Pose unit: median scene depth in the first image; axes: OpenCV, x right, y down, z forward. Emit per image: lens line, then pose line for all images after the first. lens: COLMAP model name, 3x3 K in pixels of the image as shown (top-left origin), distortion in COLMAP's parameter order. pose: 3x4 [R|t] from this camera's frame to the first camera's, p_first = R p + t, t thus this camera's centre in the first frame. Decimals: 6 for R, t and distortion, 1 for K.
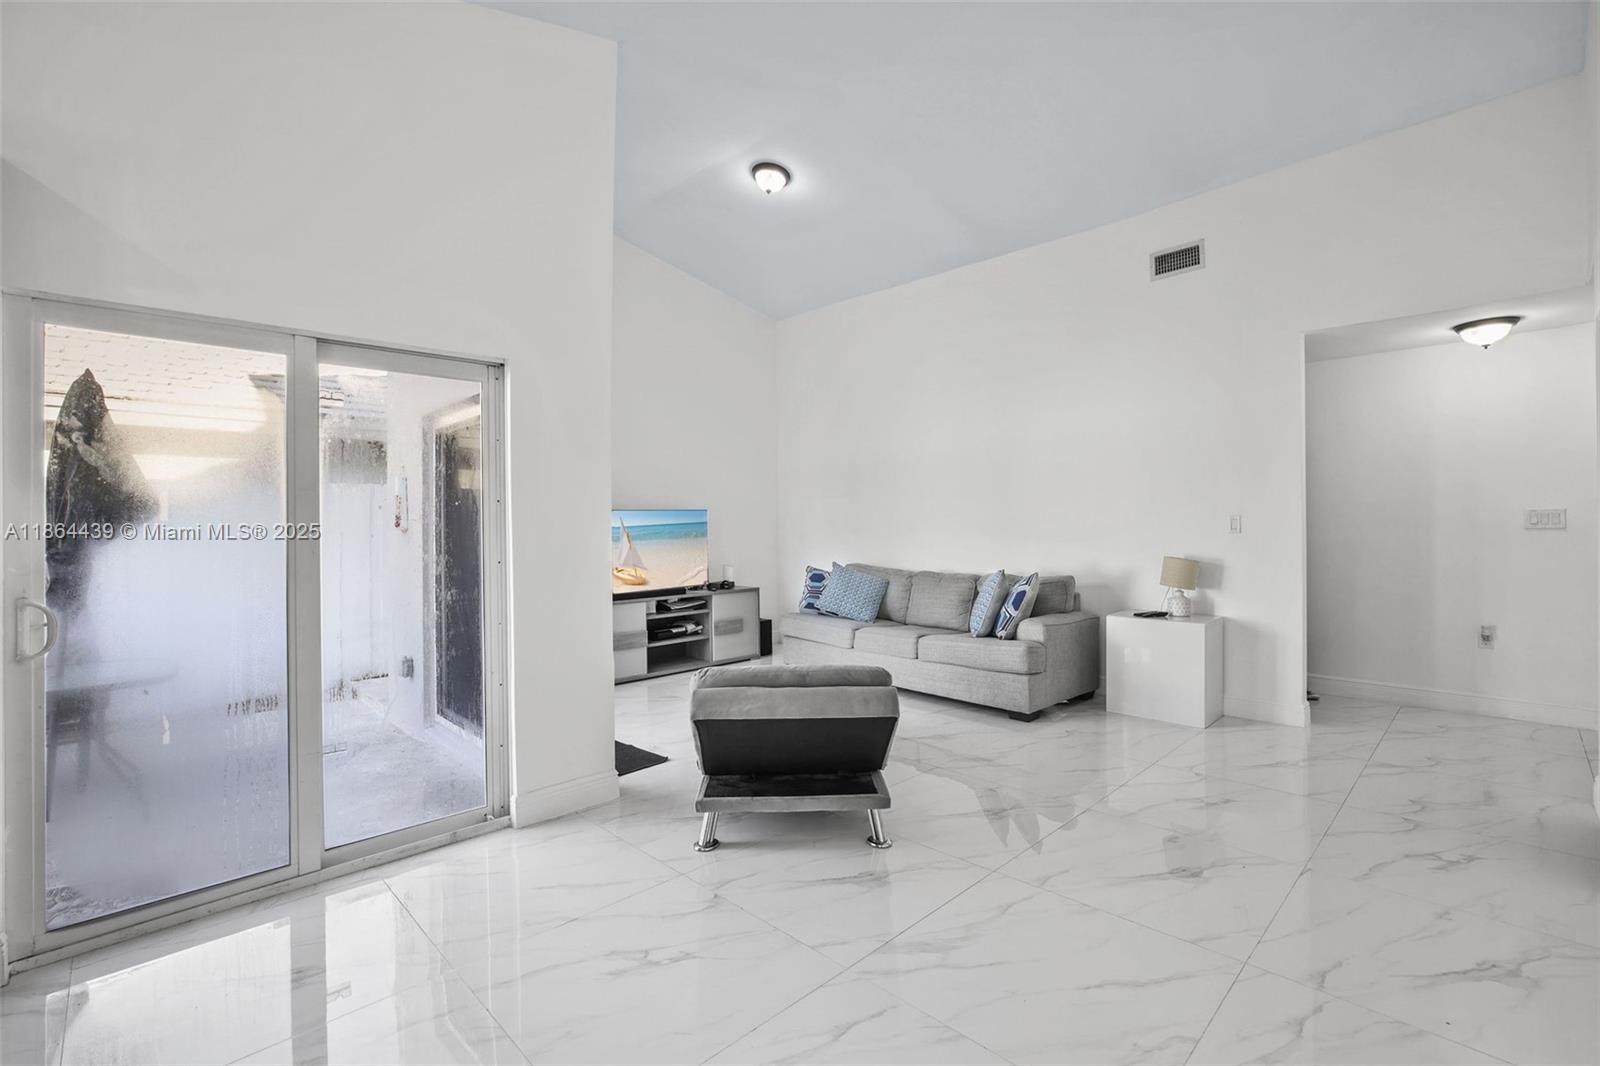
lens RADIAL K [[704.6, 0, 829.3], [0, 704.6, 520.8], [0, 0, 1]] dist [-0.024779, 0.007887]
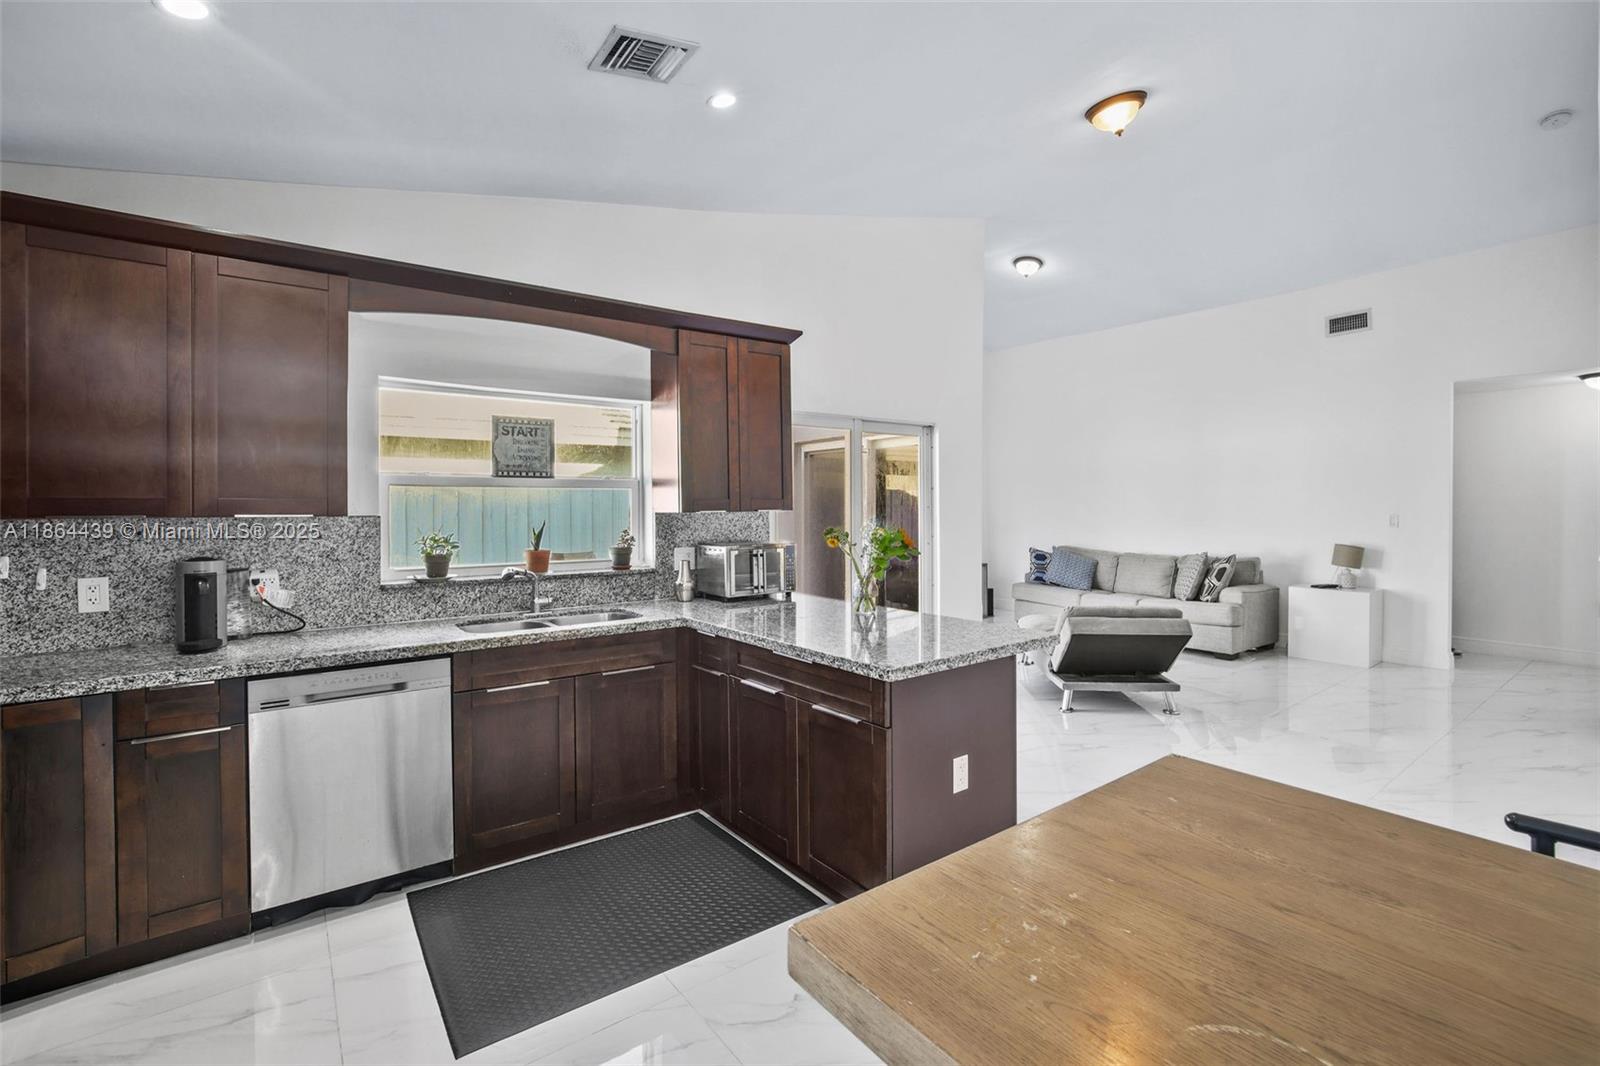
lens RADIAL K [[728.2, 0, 809.1], [0, 728.2, 512.5], [0, 0, 1]] dist [-0.008807, 0.005273]
pose [[0.992624, 0.004716, -0.121146, -0.356248], [-0.002972, 0.999889, 0.014574, -0.026783], [0.121201, -0.014107, 0.992528, -0.508046]]
